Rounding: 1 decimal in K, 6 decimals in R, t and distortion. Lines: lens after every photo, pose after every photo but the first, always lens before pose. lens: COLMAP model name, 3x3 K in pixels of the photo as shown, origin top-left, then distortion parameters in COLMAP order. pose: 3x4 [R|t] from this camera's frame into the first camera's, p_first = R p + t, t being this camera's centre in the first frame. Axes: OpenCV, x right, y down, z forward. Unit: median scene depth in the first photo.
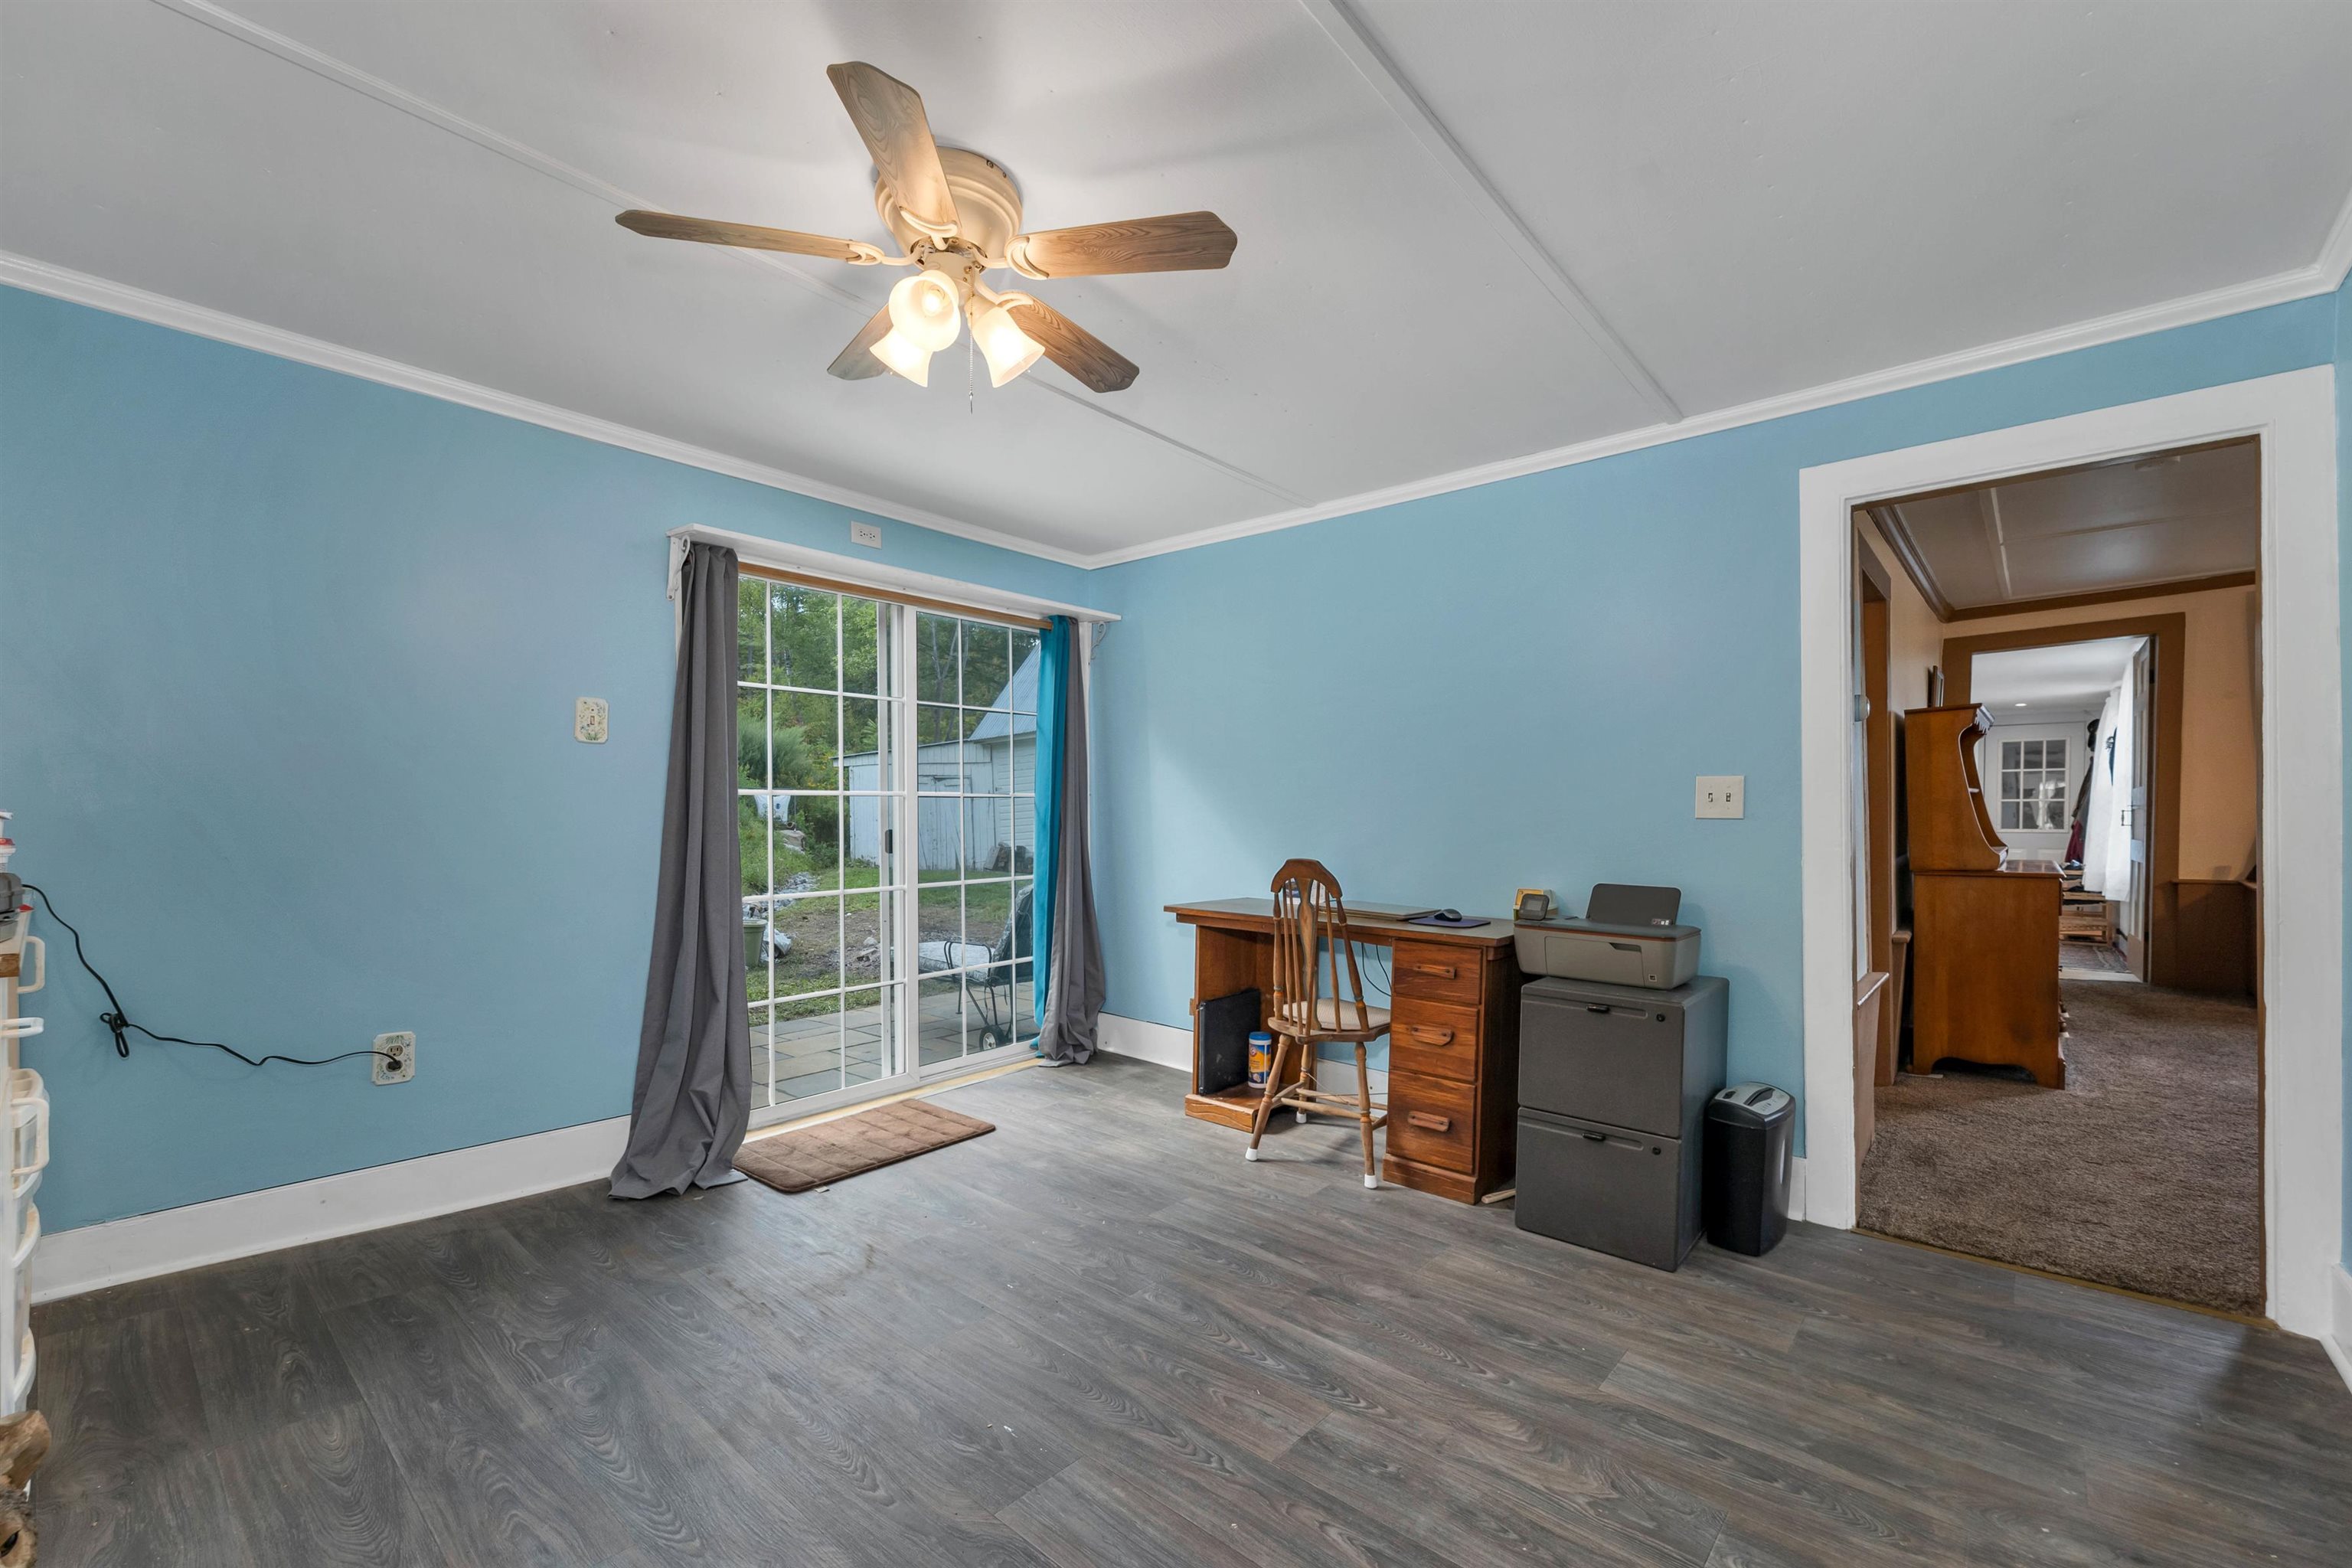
lens RADIAL K [[1001.1, 0, 1187.7], [0, 1001.1, 799.0], [0, 0, 1]] dist [0.003494, -0.000028]
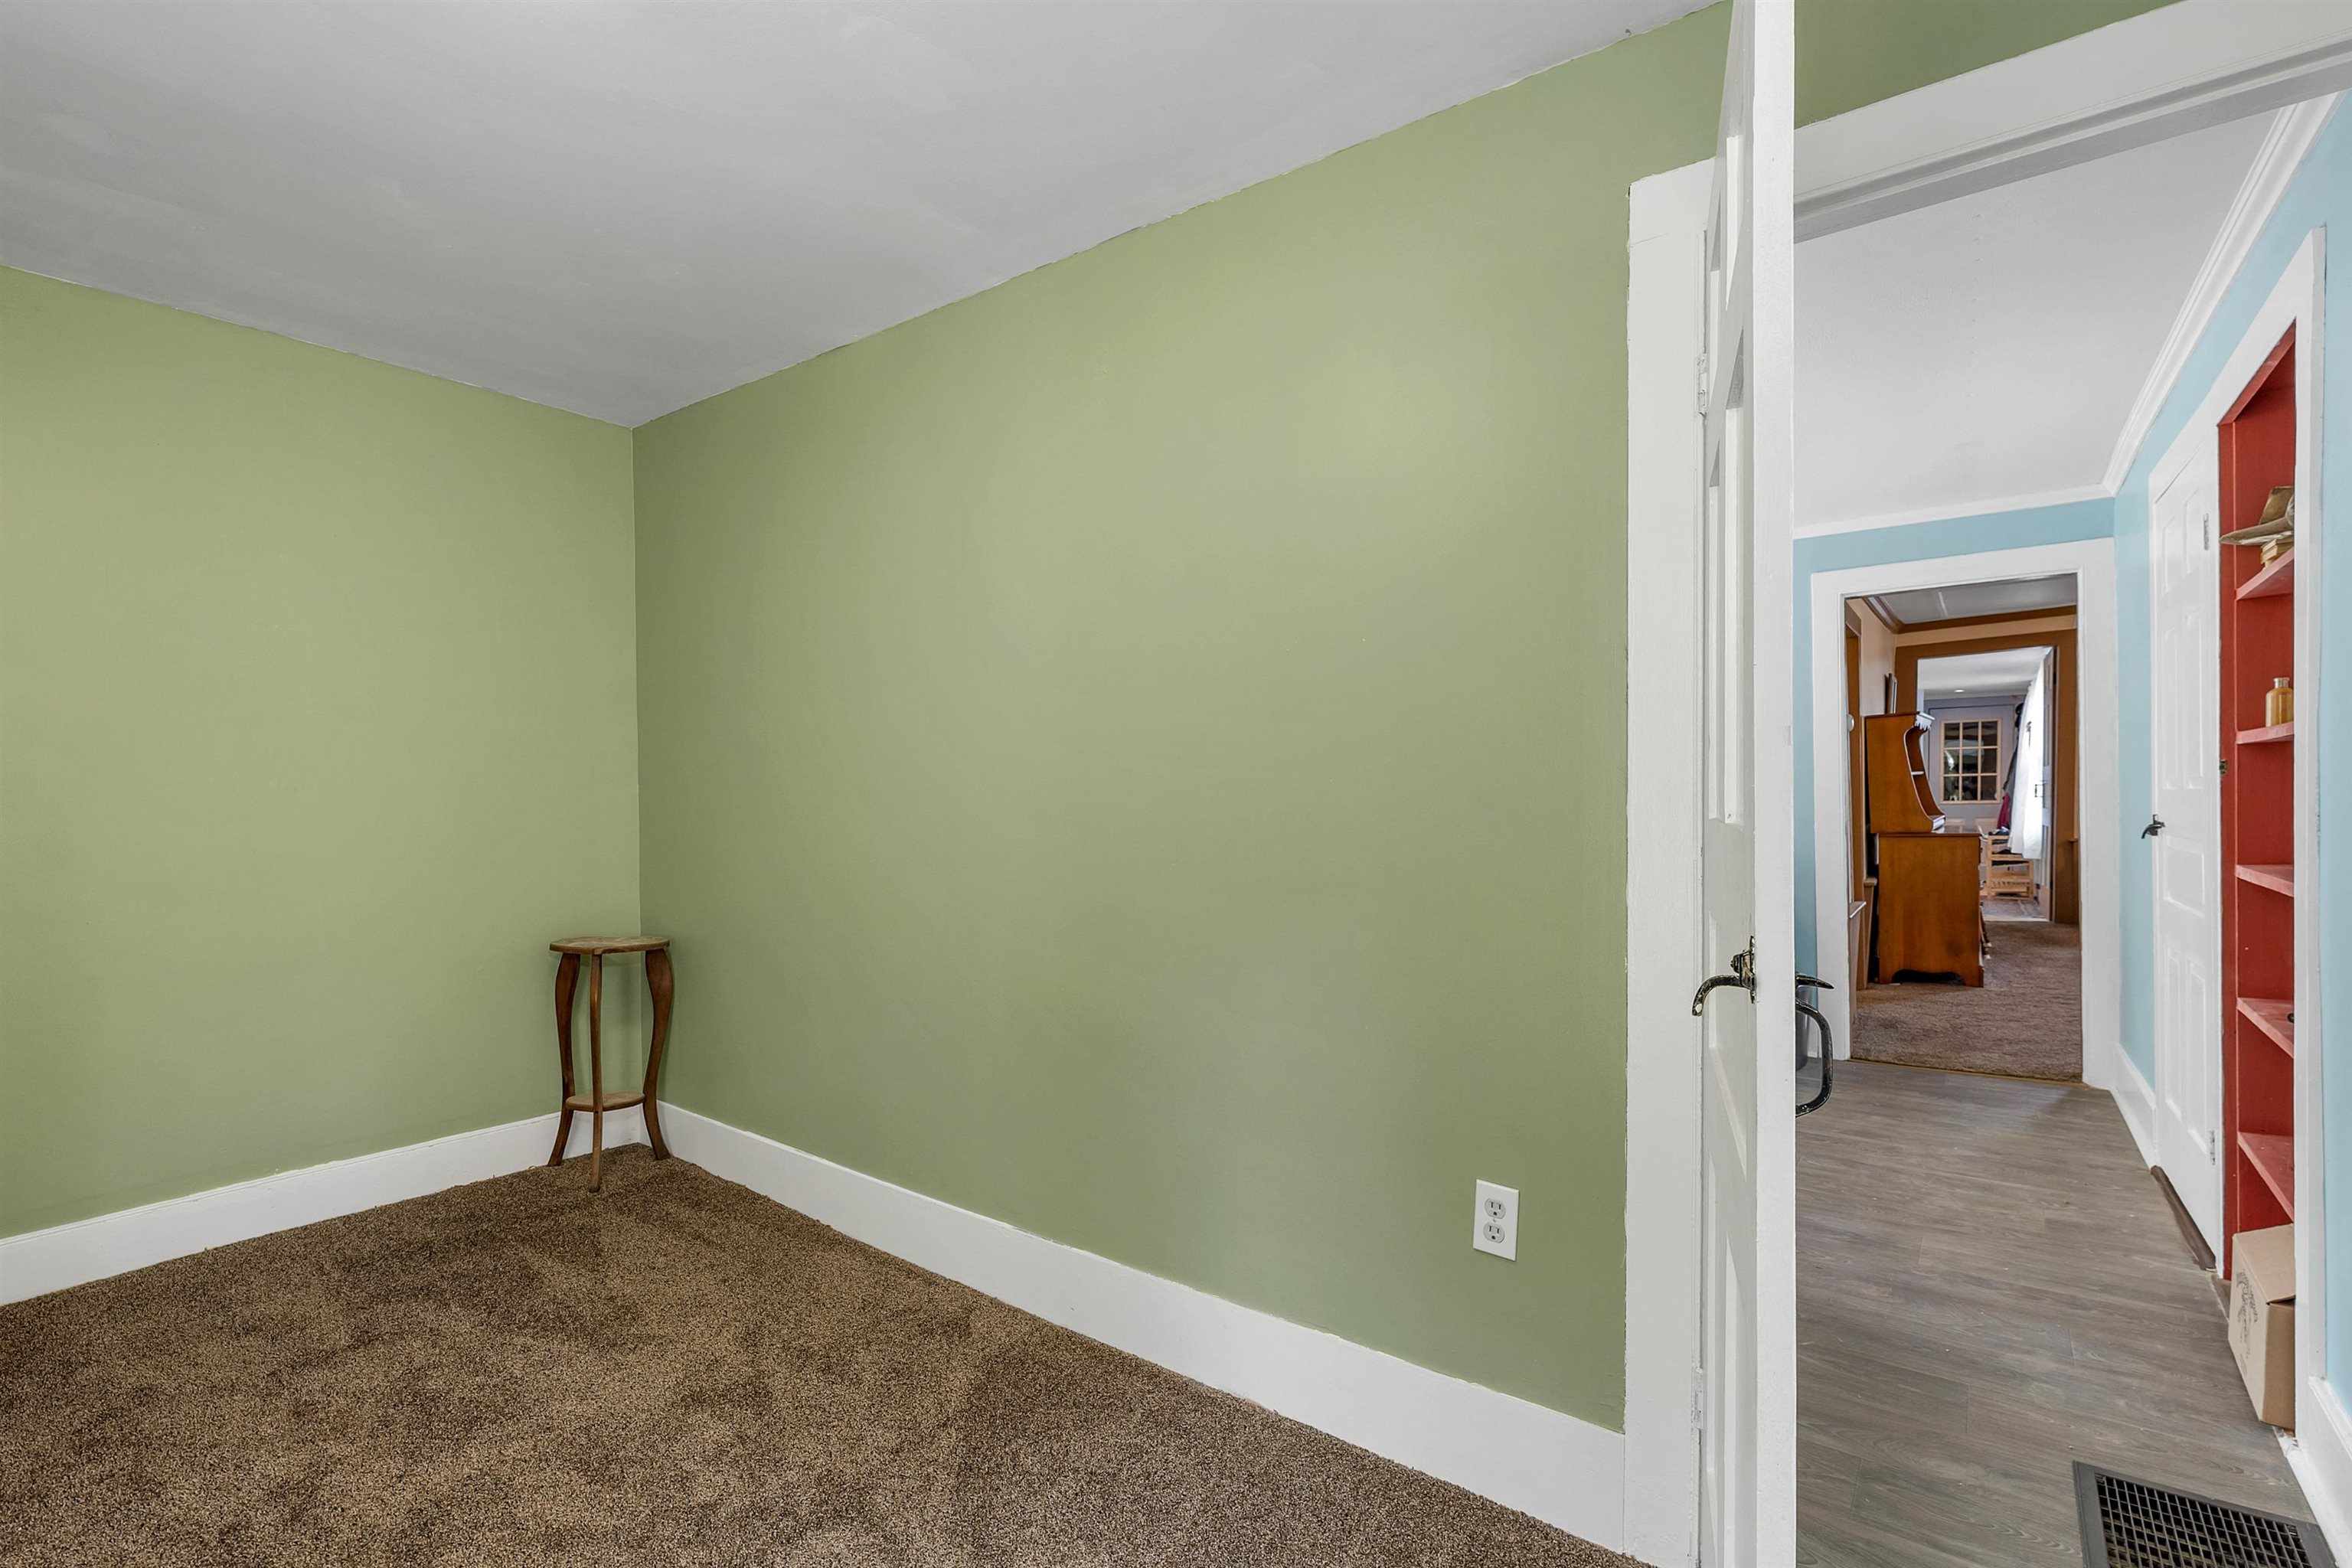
lens RADIAL K [[1083.8, 0, 1173.1], [0, 1083.8, 788.2], [0, 0, 1]] dist [0.001415, 0.000137]
pose [[0.998006, -0.012800, 0.061814, -0.311721], [0.012259, 0.999883, 0.009129, -0.014802], [-0.061924, -0.008353, 0.998046, -0.396474]]
